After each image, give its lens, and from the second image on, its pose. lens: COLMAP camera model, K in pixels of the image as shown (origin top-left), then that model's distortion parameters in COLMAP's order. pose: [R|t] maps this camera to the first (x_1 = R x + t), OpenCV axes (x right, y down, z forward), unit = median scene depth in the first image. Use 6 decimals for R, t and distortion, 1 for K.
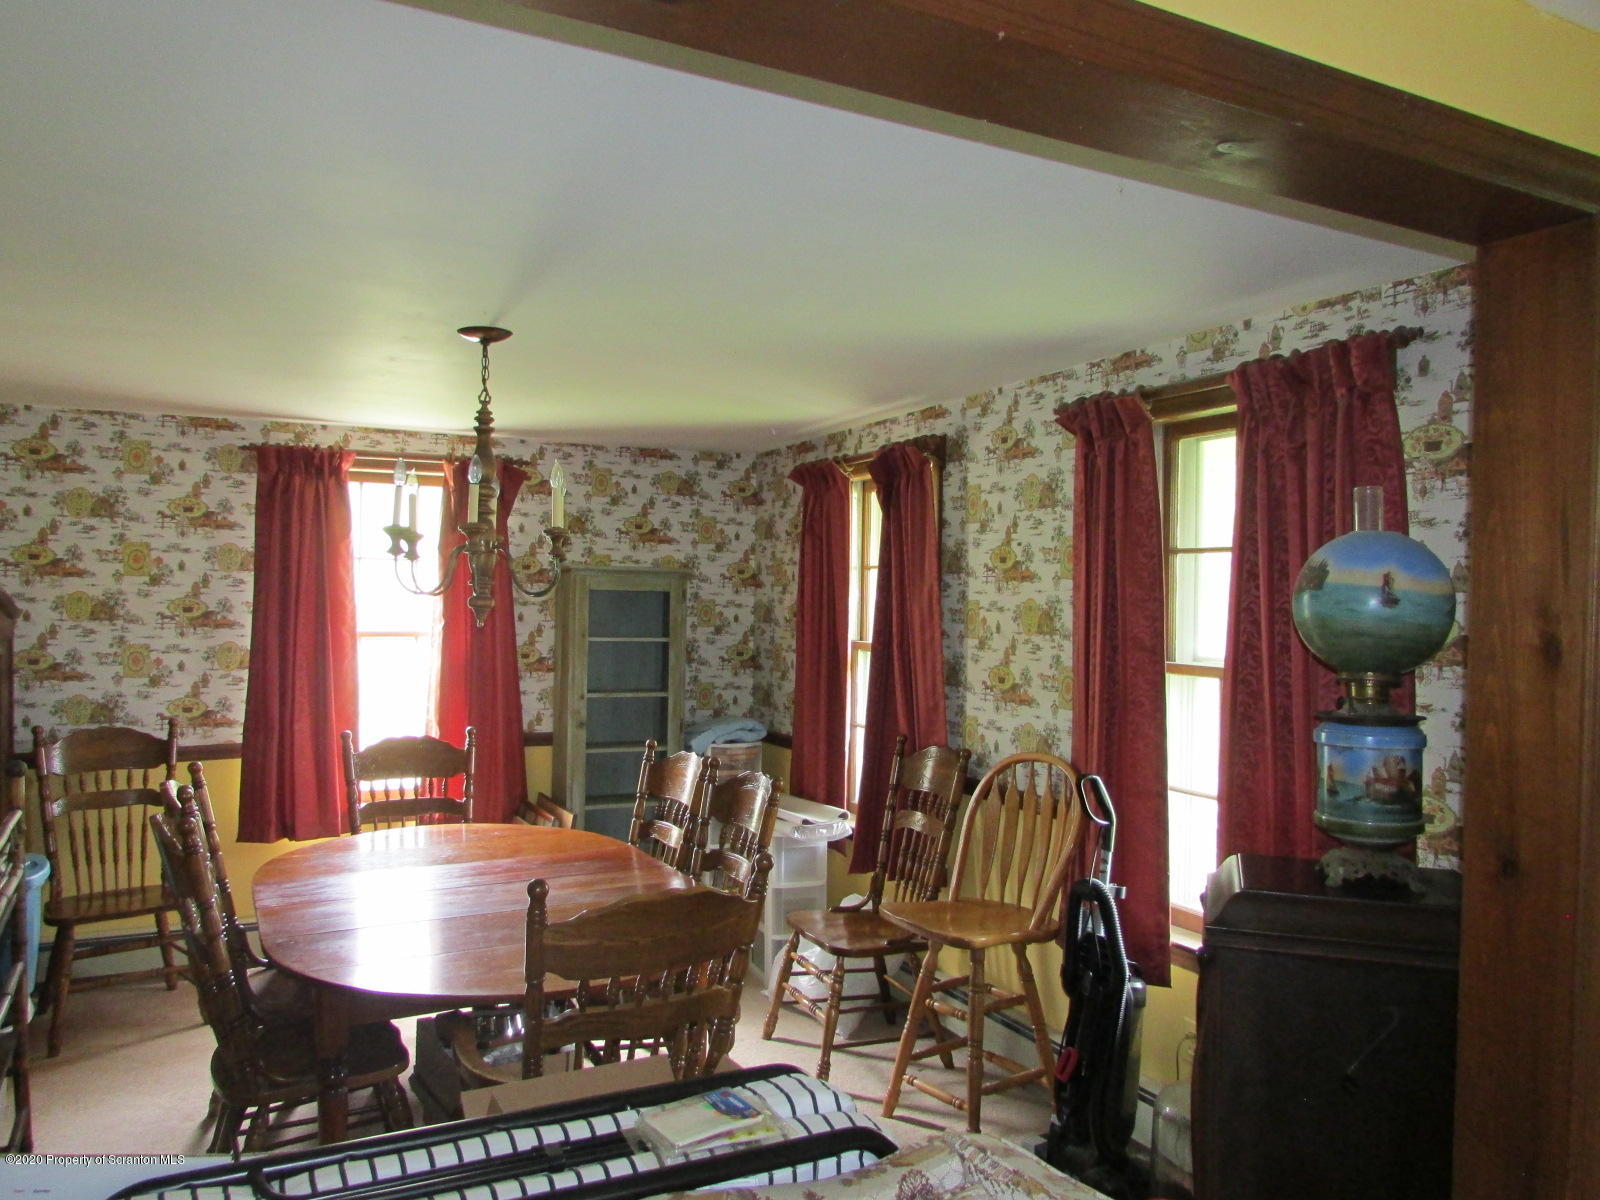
lens RADIAL K [[1144.7, 0, 800.0], [0, 1144.7, 600.0], [0, 0, 1]] dist [-0.027553, 0.013818]
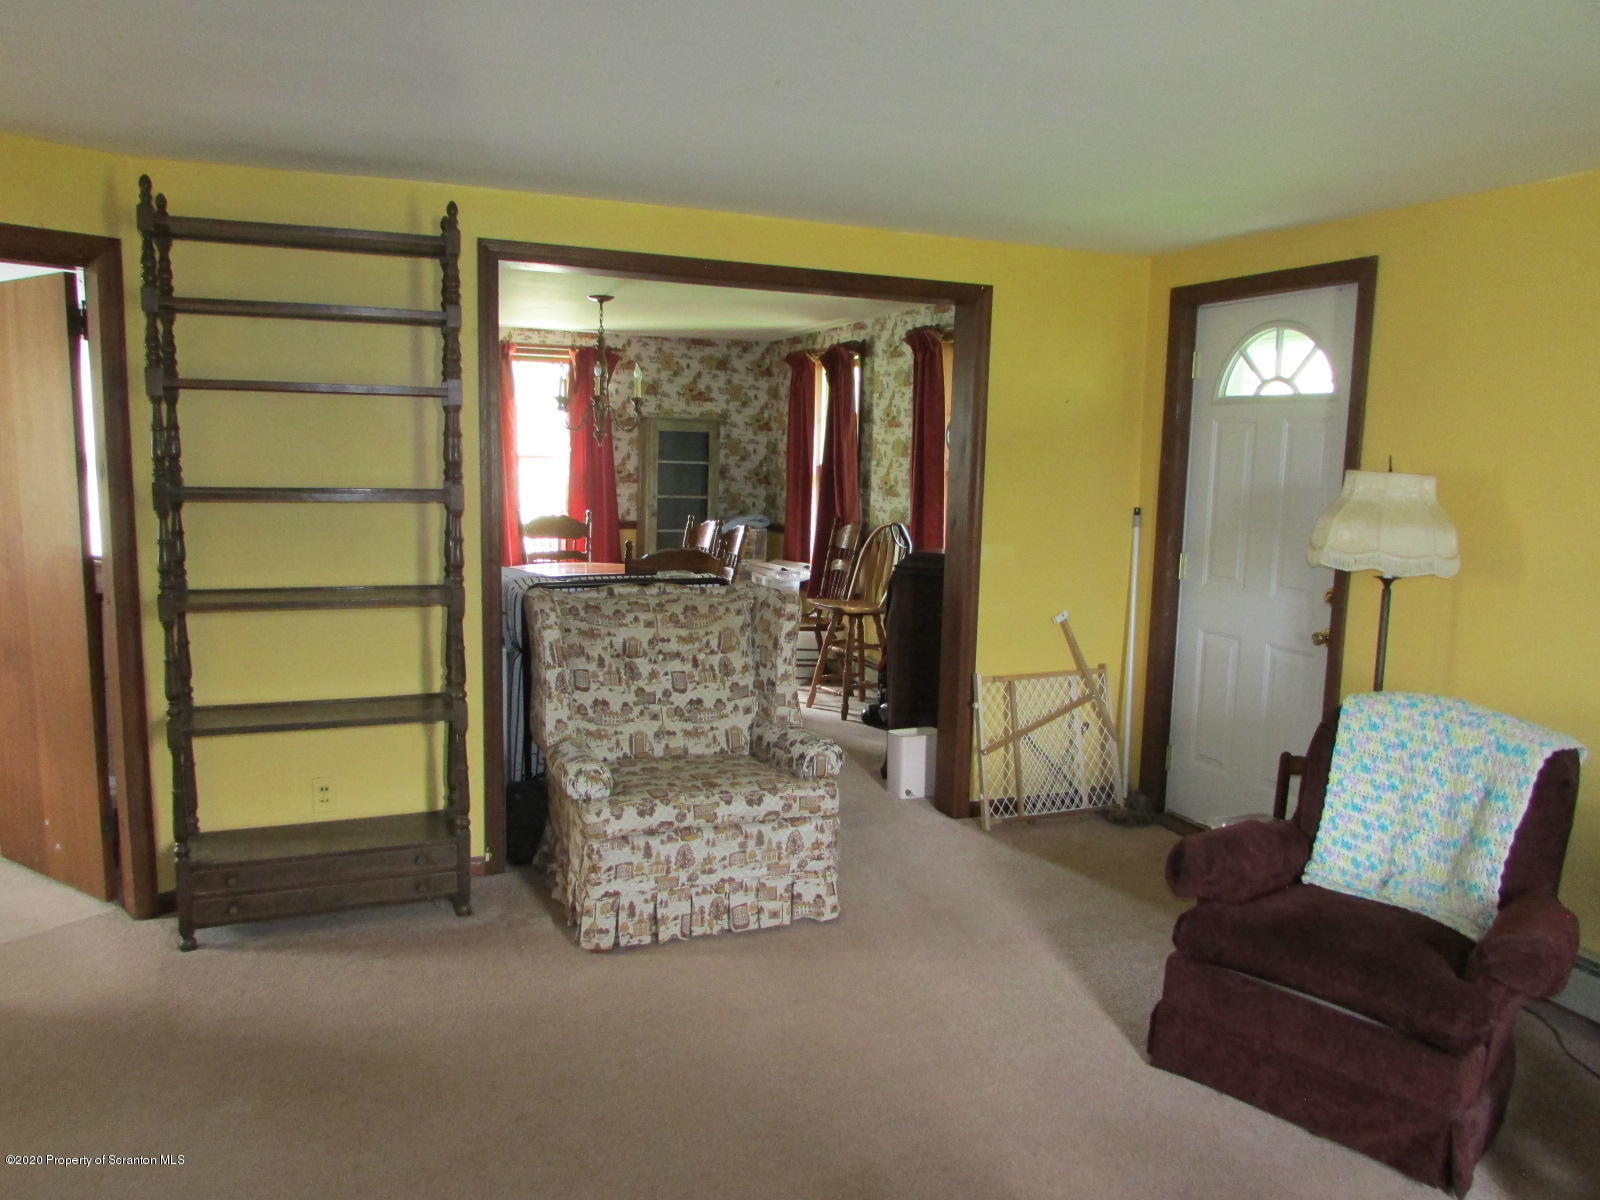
lens RADIAL K [[1144.7, 0, 800.0], [0, 1144.7, 600.0], [0, 0, 1]] dist [-0.027553, 0.013818]
pose [[0.997144, 0.022815, -0.071993, 0.132623], [-0.013331, 0.991482, 0.129558, 0.015828], [0.074336, -0.128228, 0.988955, -0.595967]]
